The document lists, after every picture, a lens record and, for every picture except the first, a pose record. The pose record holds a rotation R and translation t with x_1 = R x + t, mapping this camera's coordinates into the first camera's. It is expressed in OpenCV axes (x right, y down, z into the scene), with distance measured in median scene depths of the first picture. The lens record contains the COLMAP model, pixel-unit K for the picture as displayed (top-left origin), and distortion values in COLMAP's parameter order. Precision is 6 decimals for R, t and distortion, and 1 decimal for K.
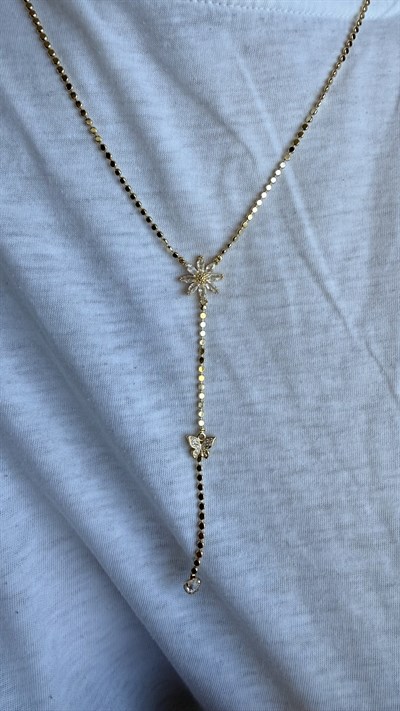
lens RADIAL K [[628.2, 0, 197.9], [0, 628.2, 326.2], [0, 0, 1]] dist [-0.003176, 0.000013]
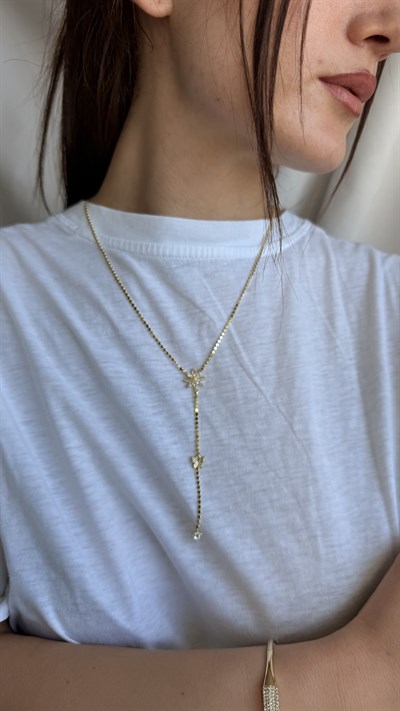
lens RADIAL K [[614.8, 0, 200.0], [0, 614.8, 355.5], [0, 0, 1]] dist [0.134516, -0.386534]
pose [[0.995622, -0.071984, -0.059621, 0.154896], [0.055660, 0.969049, -0.240512, 0.336934], [0.075089, 0.236141, 0.968813, -0.987520]]
